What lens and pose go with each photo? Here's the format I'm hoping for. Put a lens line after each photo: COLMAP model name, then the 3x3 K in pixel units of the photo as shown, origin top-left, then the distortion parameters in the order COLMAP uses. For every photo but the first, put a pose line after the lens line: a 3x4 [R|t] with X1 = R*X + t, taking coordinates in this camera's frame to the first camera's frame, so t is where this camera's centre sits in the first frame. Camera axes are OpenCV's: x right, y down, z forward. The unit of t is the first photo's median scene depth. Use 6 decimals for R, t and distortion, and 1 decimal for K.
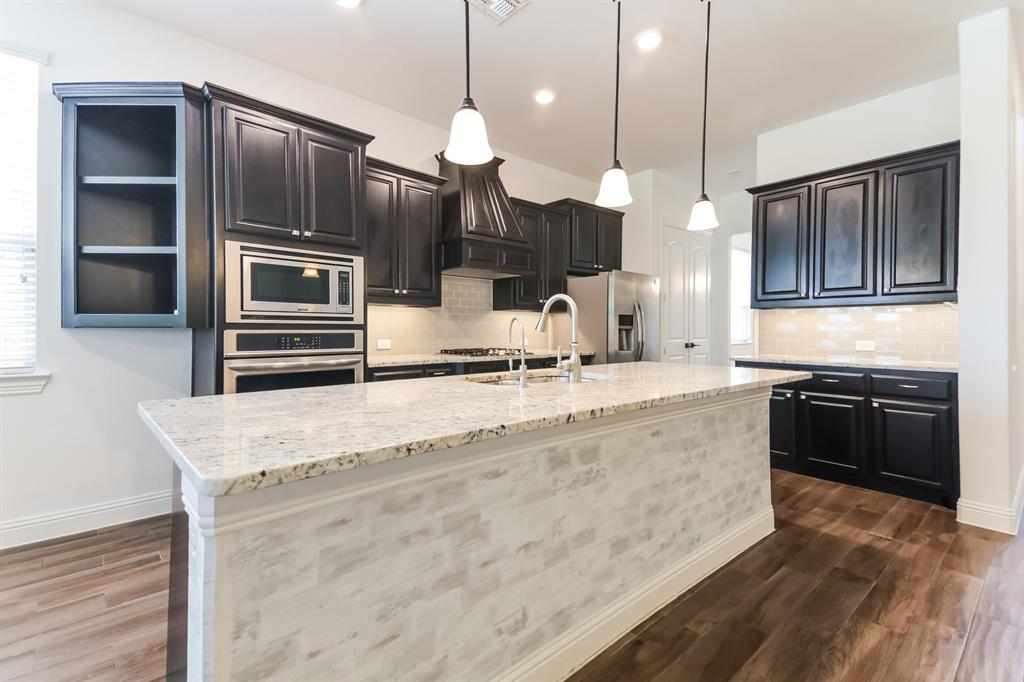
lens RADIAL K [[455.5, 0, 518.0], [0, 455.5, 340.7], [0, 0, 1]] dist [0.055192, -0.001223]
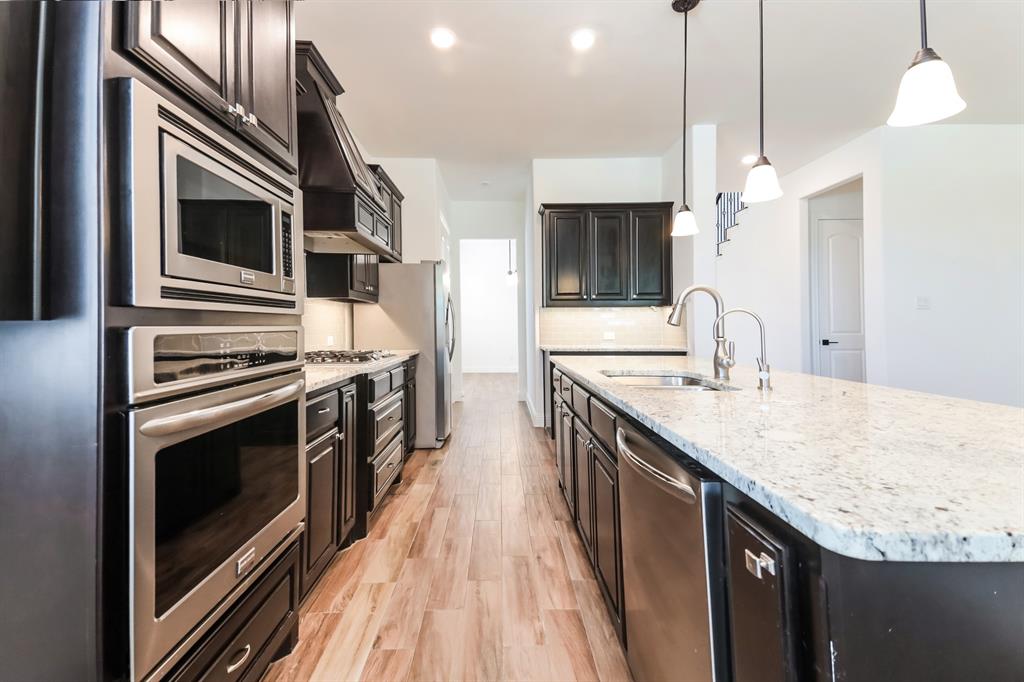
lens RADIAL K [[455.5, 0, 501.9], [0, 455.5, 318.9], [0, 0, 1]] dist [0.055192, -0.001223]
pose [[0.659910, 0.008556, 0.751296, -0.691574], [0.018367, 0.999453, -0.027515, -0.013355], [-0.751120, 0.031956, 0.659392, 0.534414]]
